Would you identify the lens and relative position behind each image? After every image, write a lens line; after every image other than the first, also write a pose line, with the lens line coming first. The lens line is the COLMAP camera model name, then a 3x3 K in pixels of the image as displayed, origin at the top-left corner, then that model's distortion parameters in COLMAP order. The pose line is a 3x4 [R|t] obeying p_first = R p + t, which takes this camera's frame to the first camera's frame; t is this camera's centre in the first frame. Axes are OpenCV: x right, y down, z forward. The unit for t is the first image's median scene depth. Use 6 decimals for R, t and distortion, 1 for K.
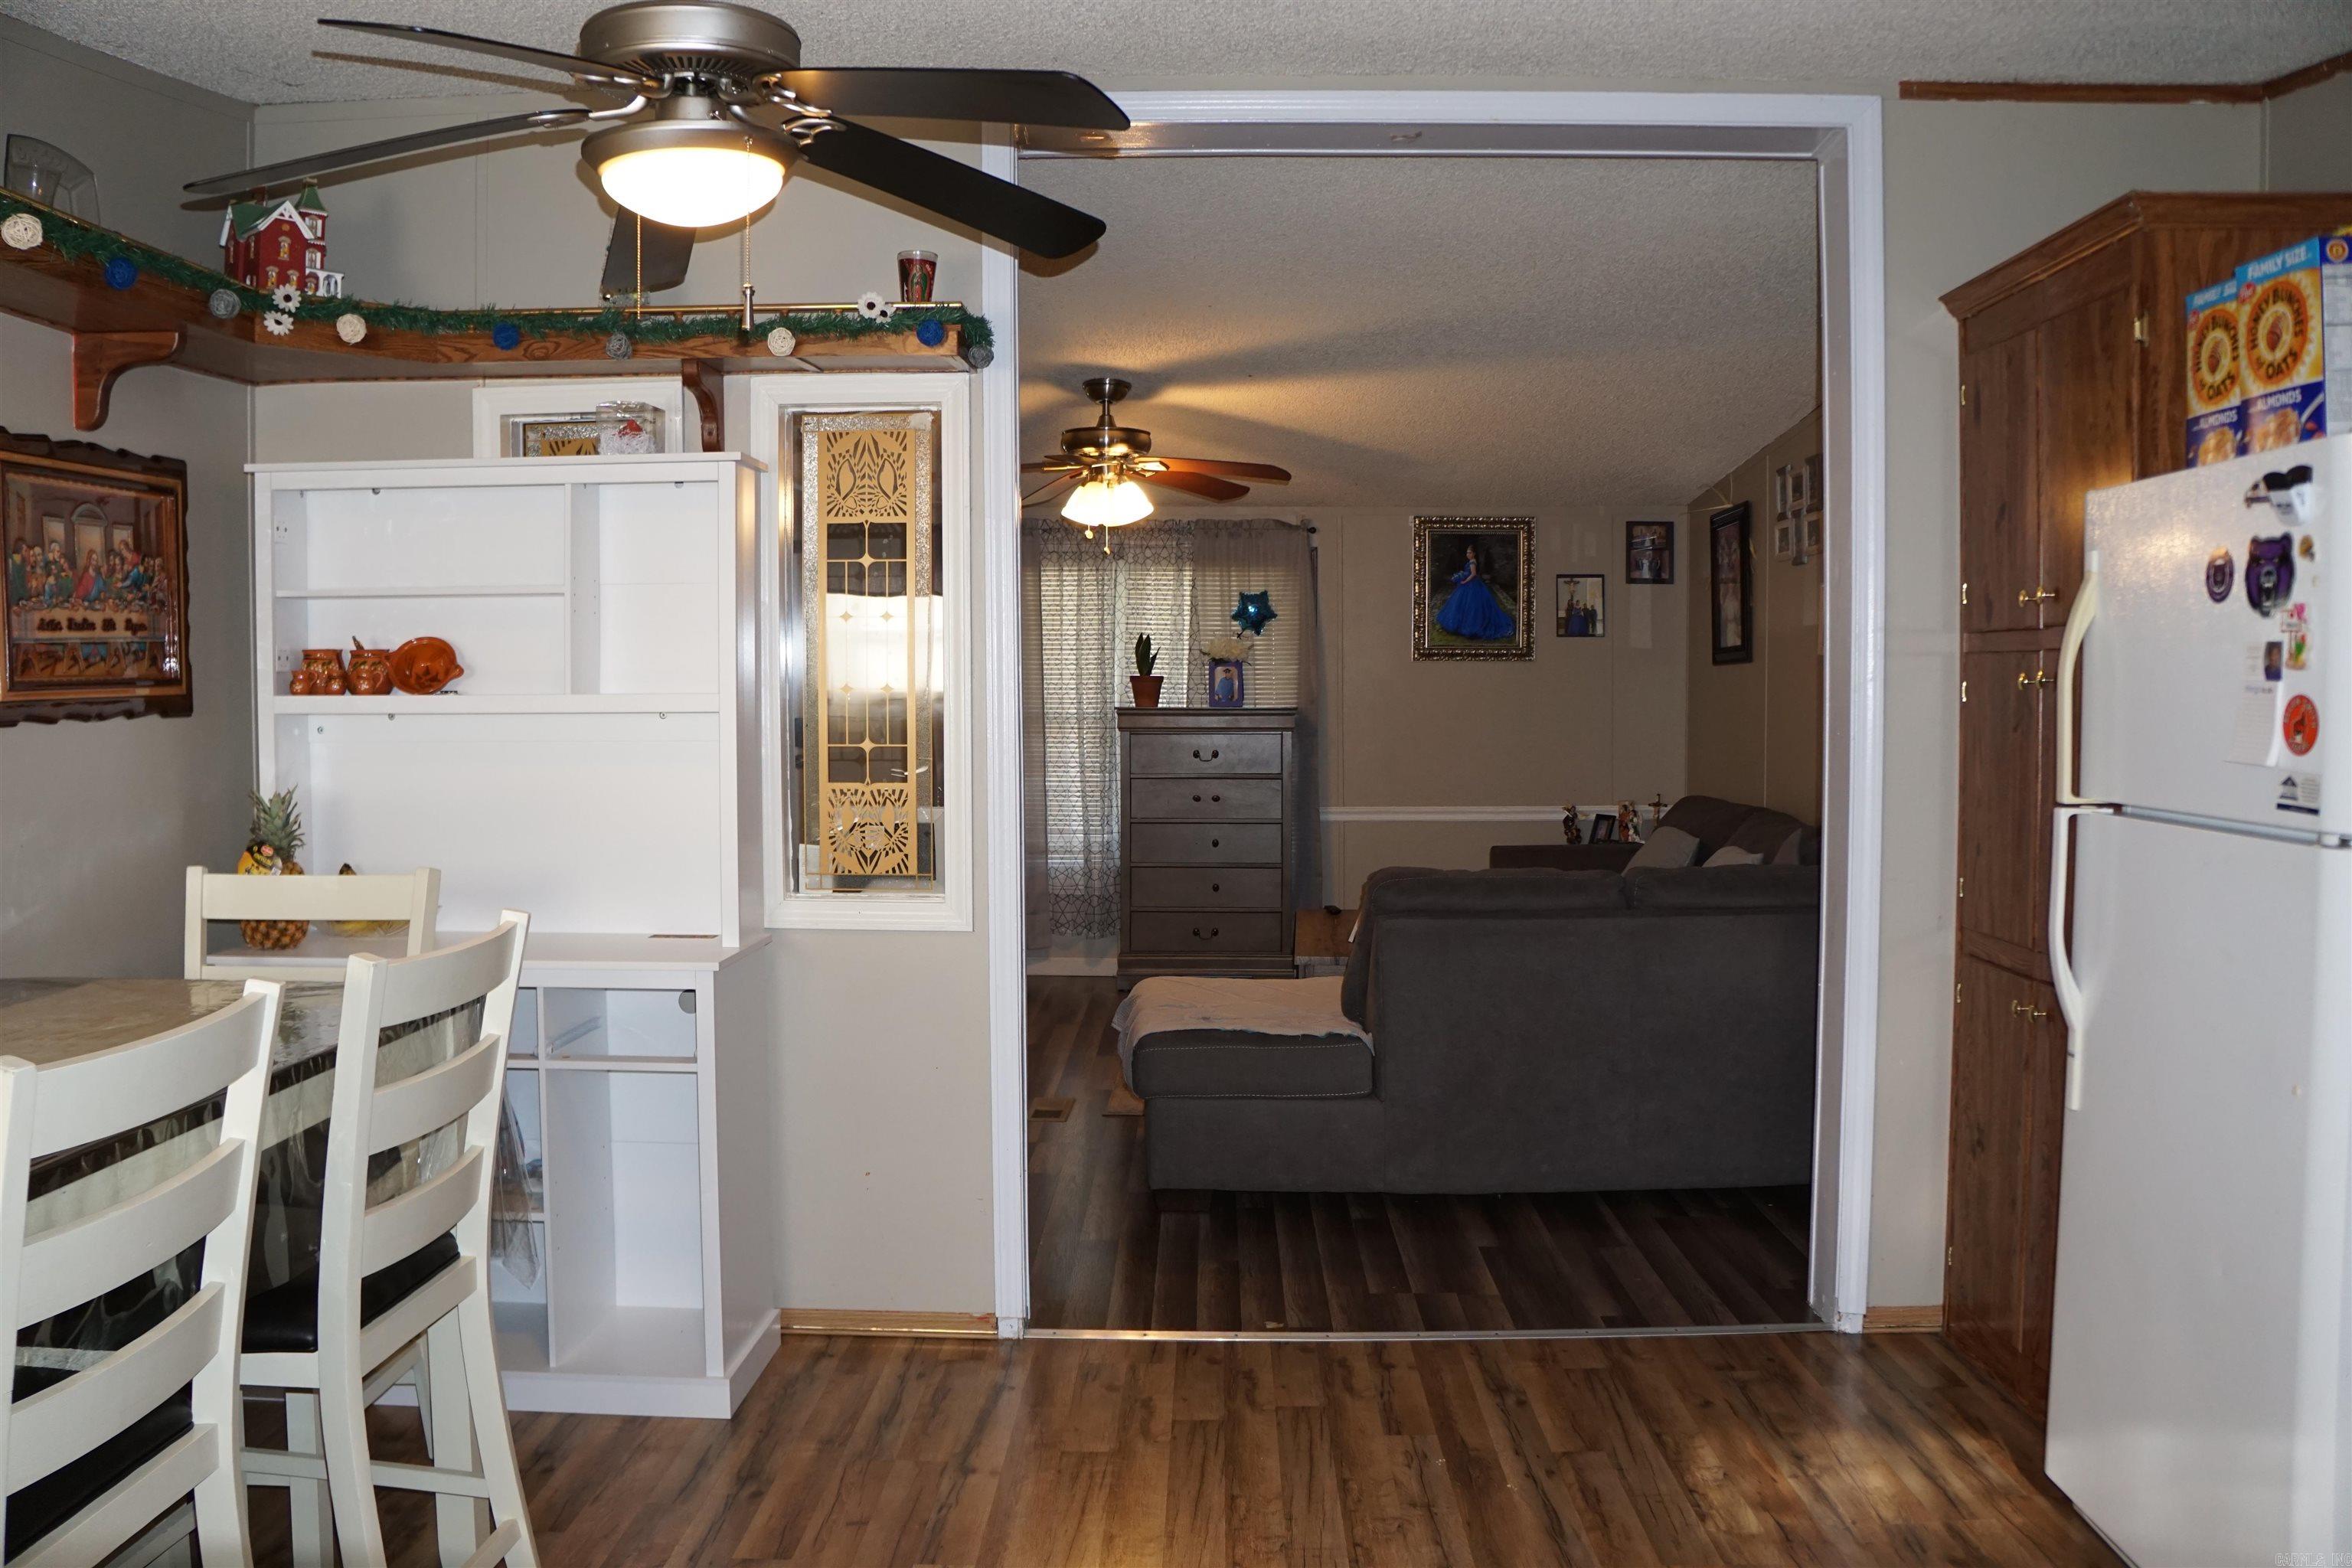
lens RADIAL K [[1849.6, 0, 1165.6], [0, 1849.6, 760.4], [0, 0, 1]] dist [-0.180761, 0.131154]
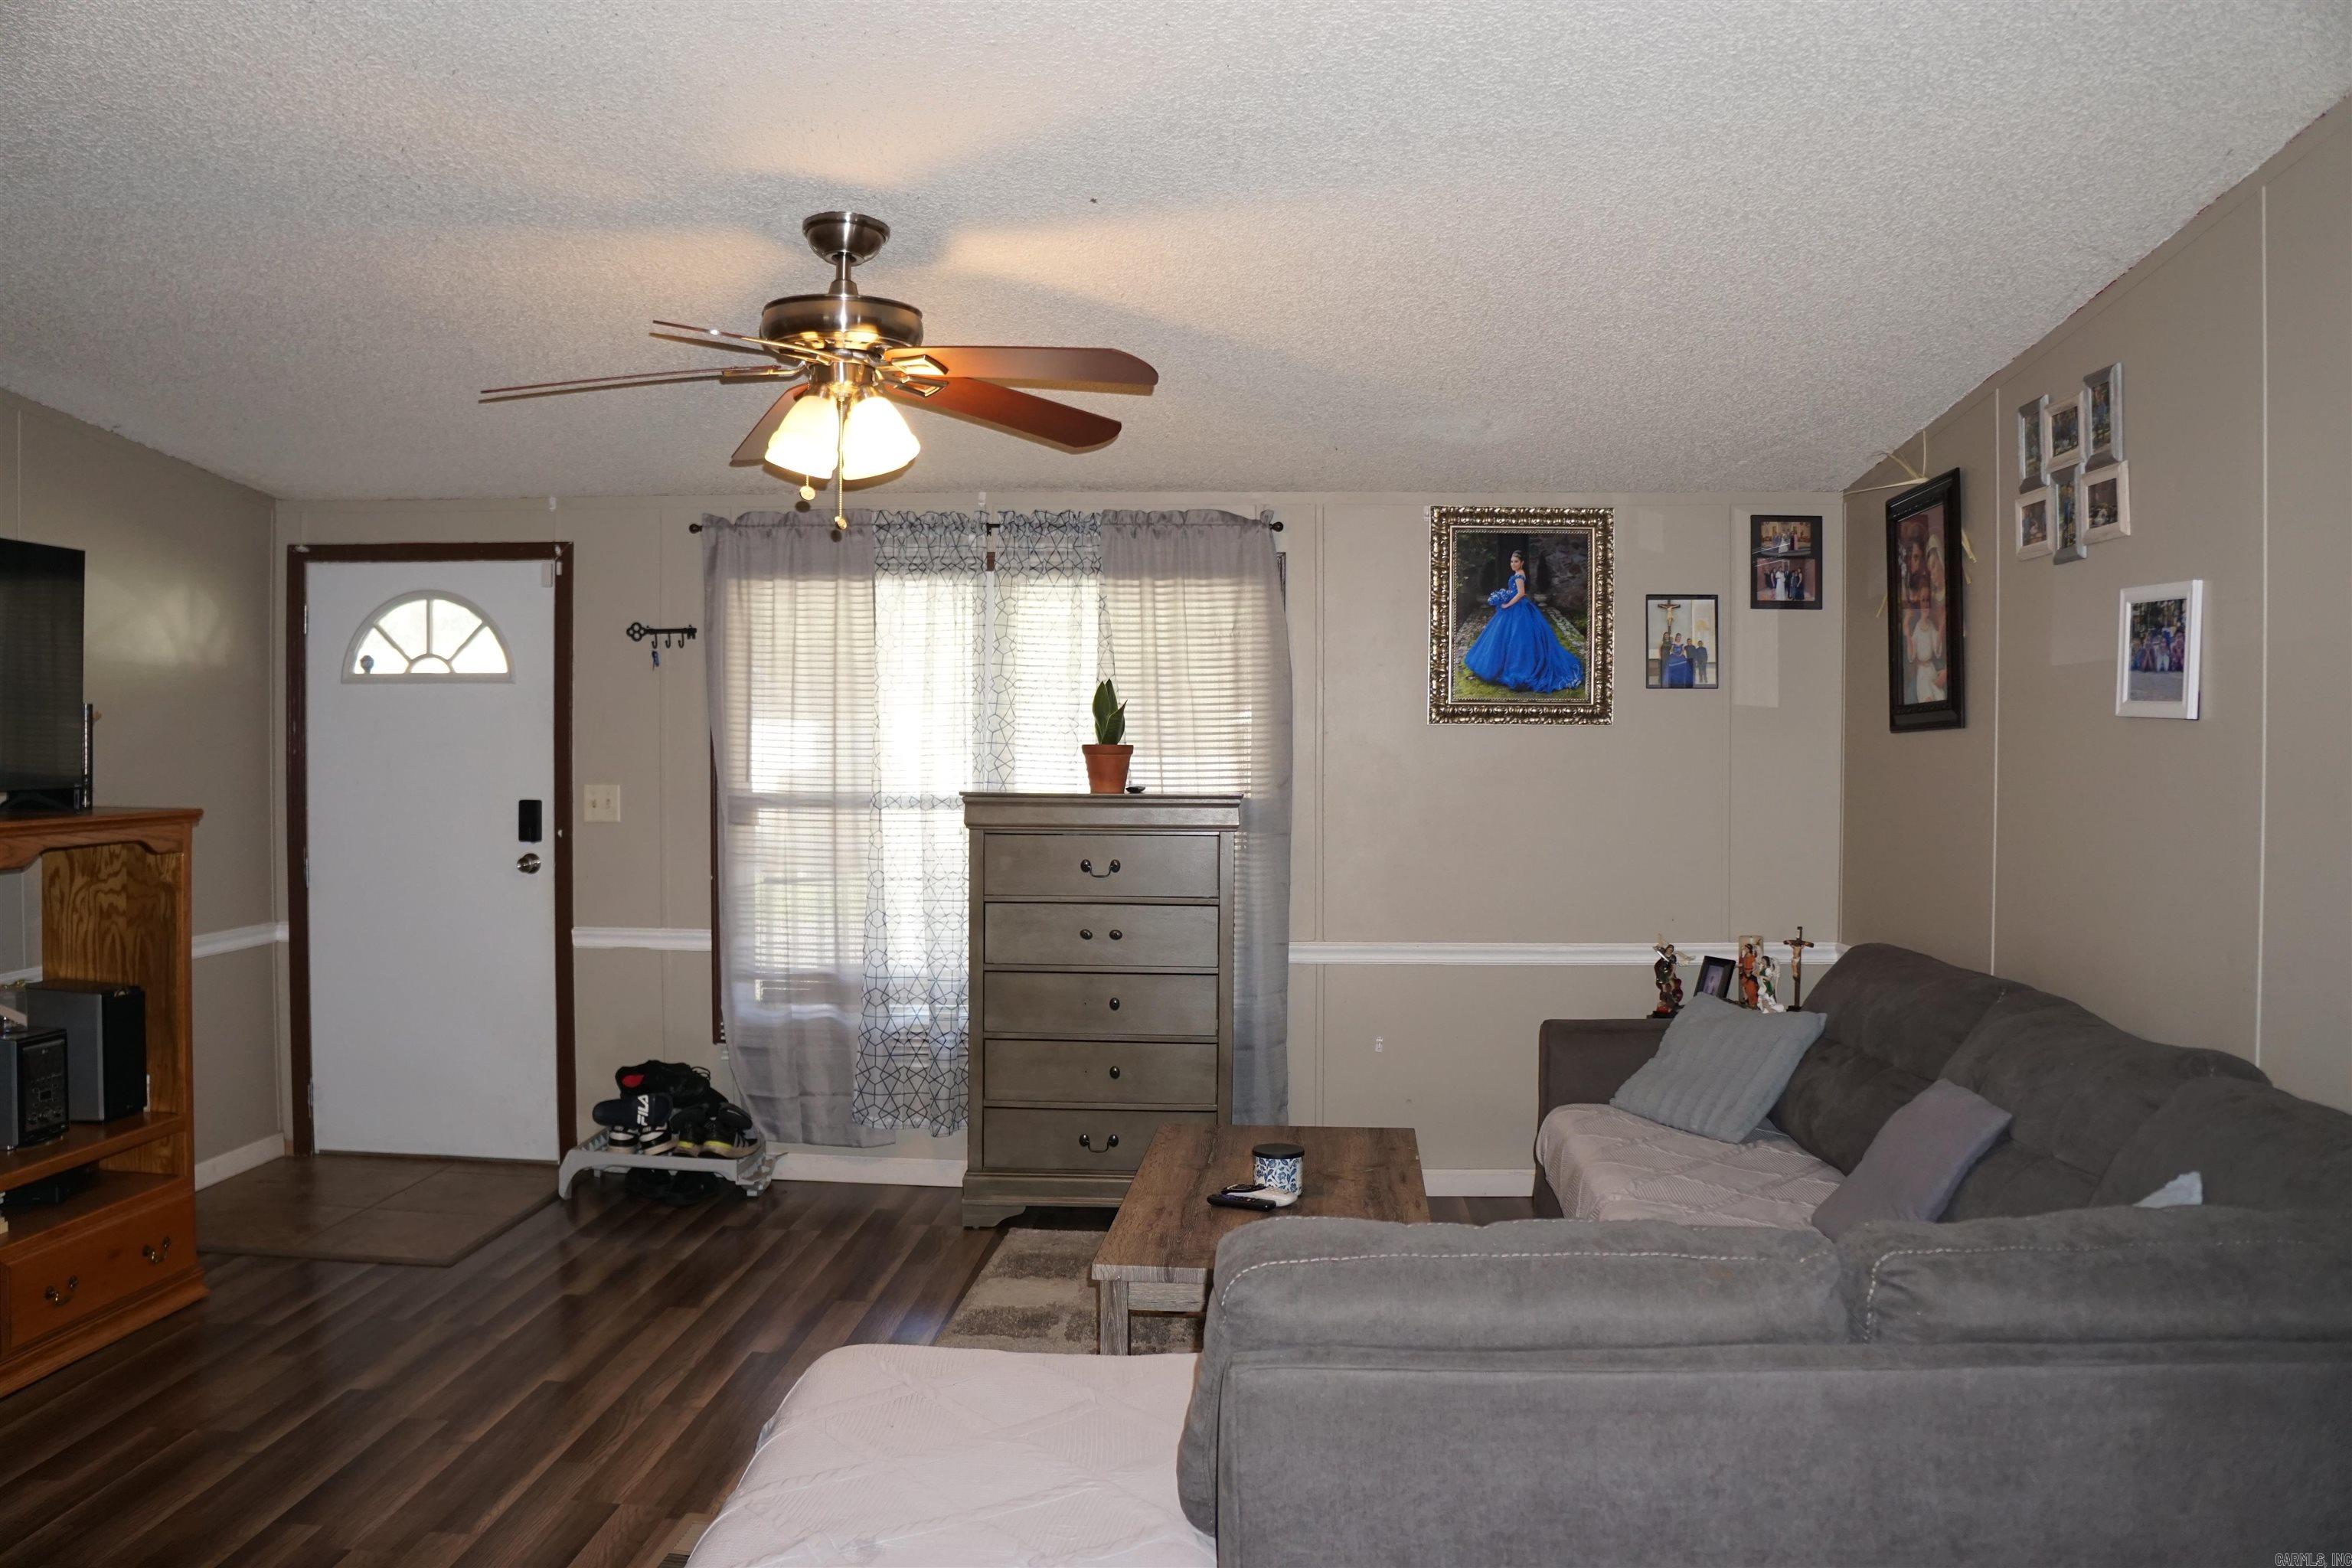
lens RADIAL K [[1849.6, 0, 1165.6], [0, 1849.6, 760.4], [0, 0, 1]] dist [-0.180761, 0.131154]
pose [[0.999329, 0.007651, -0.035831, 0.064078], [-0.008845, 0.999407, -0.033279, -0.017963], [0.035555, 0.033573, 0.998804, 0.337796]]
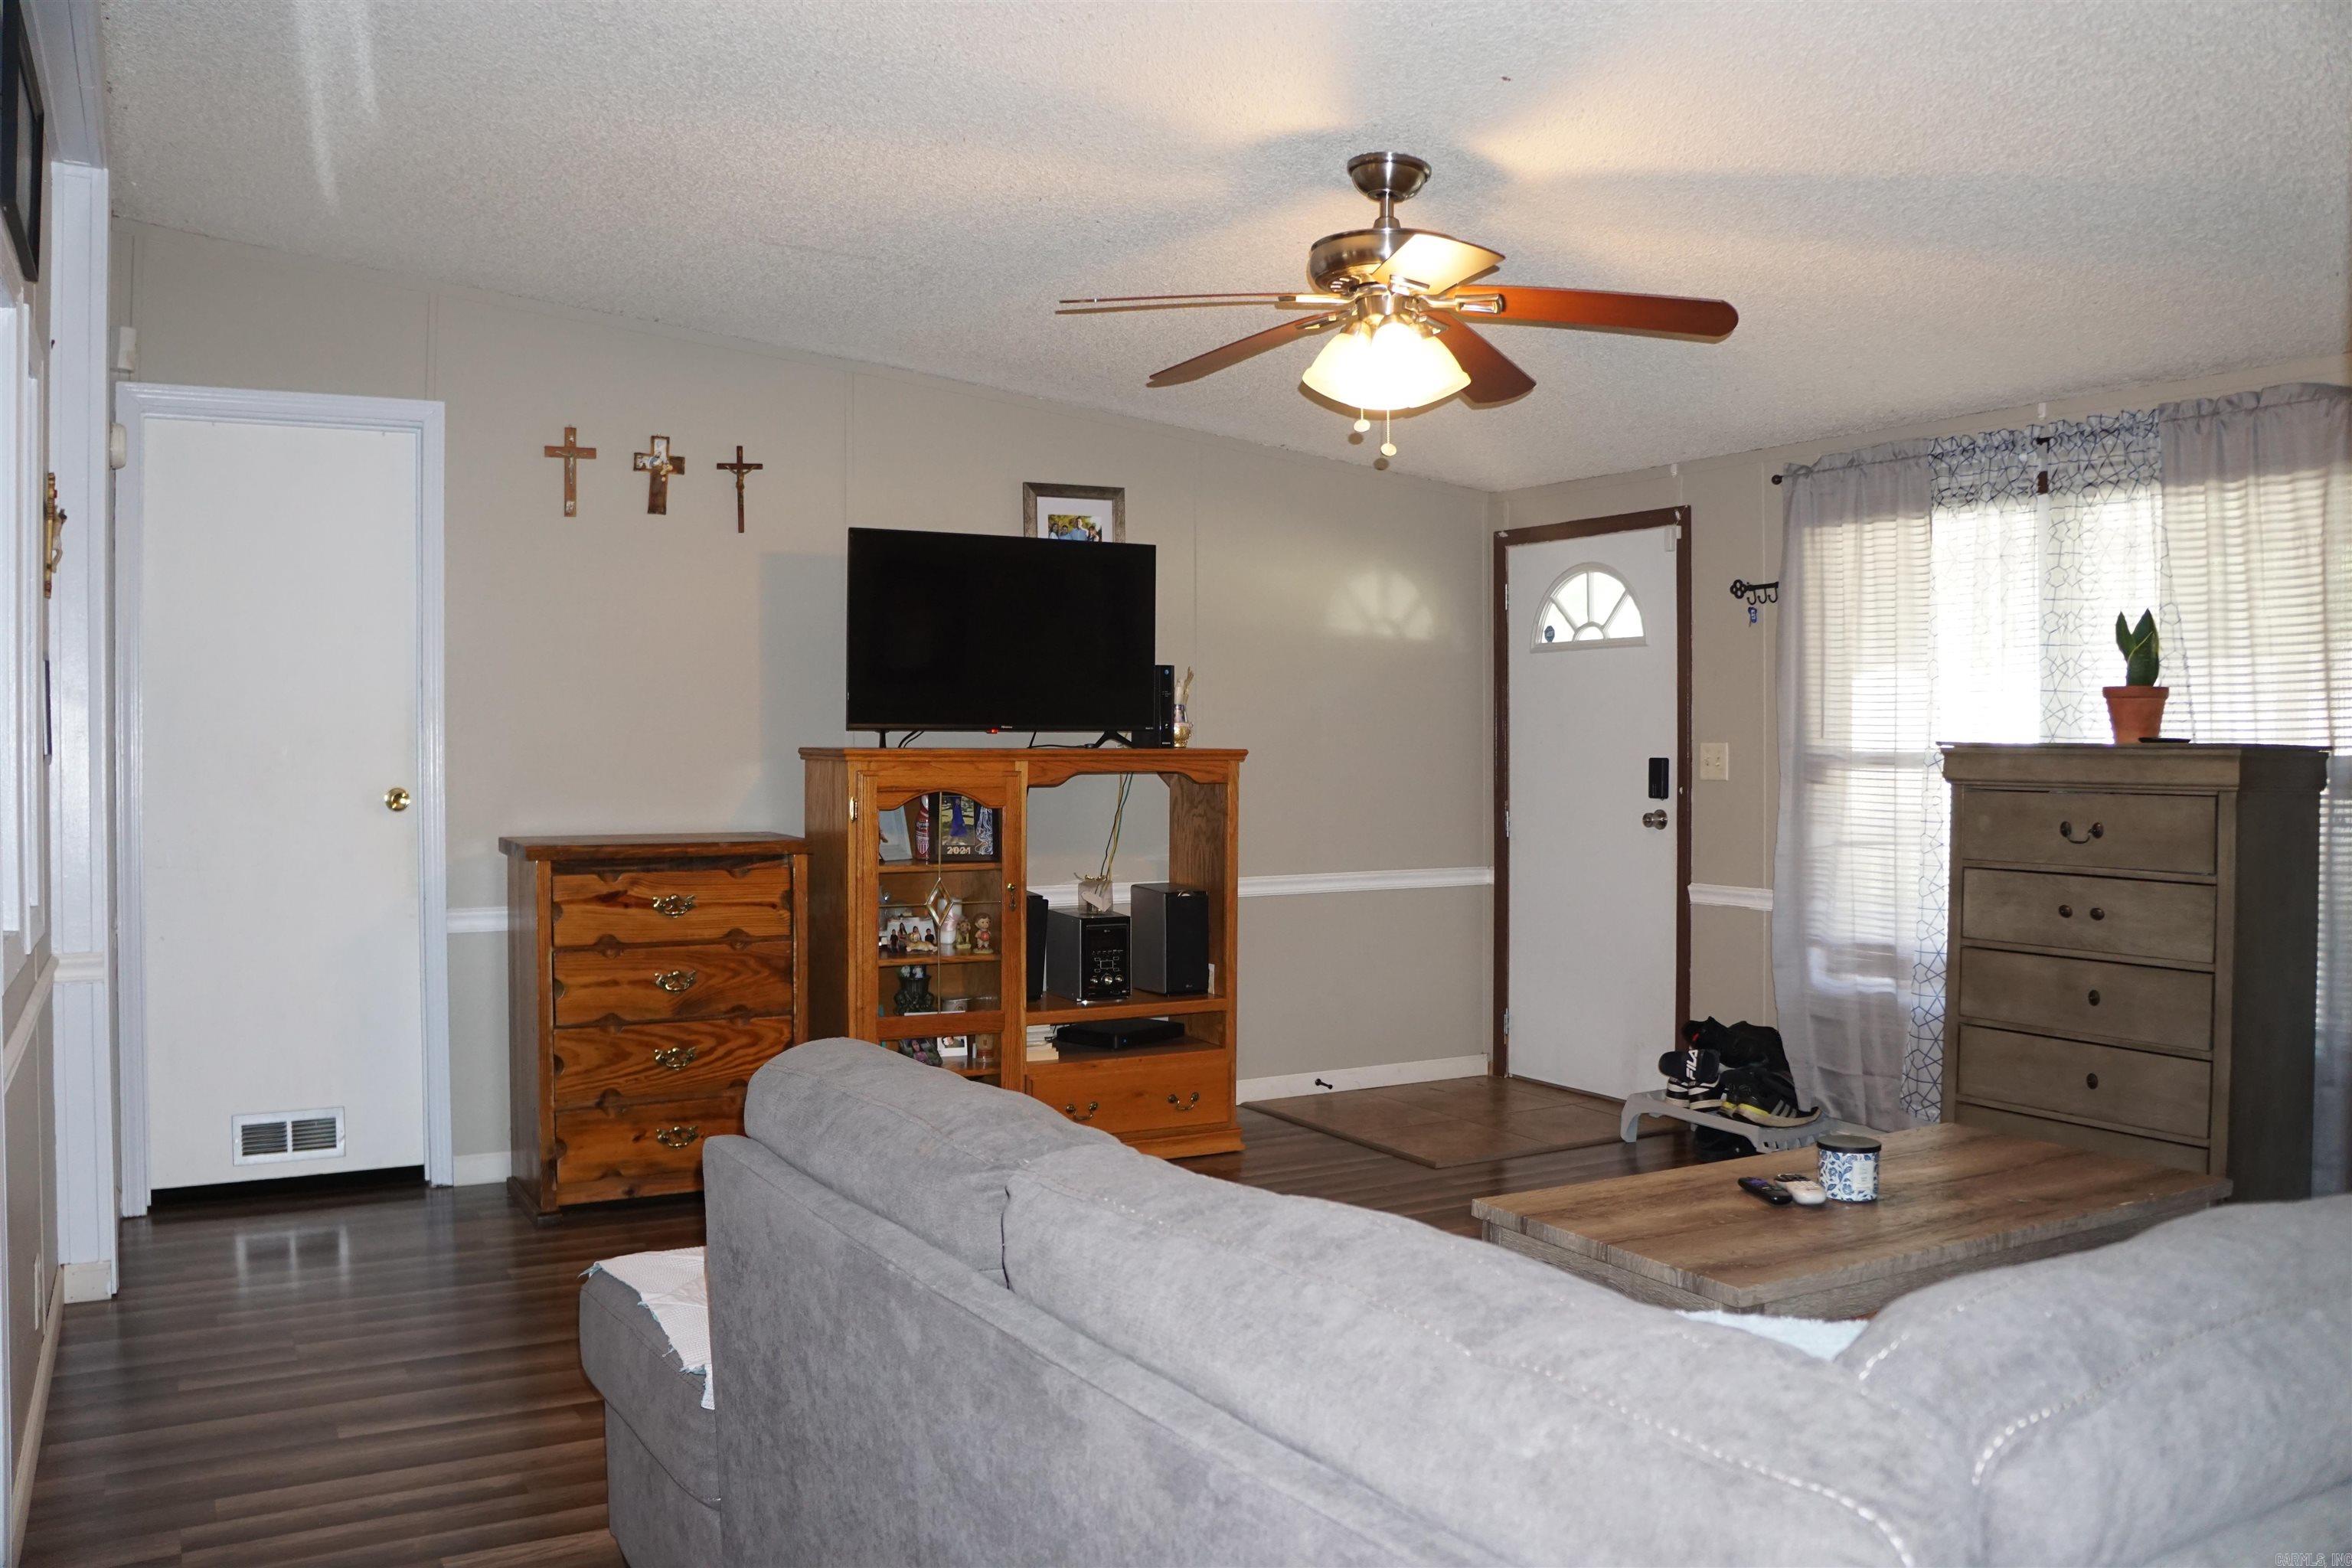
lens RADIAL K [[1849.6, 0, 1165.6], [0, 1849.6, 760.4], [0, 0, 1]] dist [-0.180761, 0.131154]
pose [[0.515065, 0.011233, -0.857077, 0.311055], [-0.045432, 0.998866, -0.014211, -0.003913], [0.855946, 0.046258, 0.514992, 0.479975]]
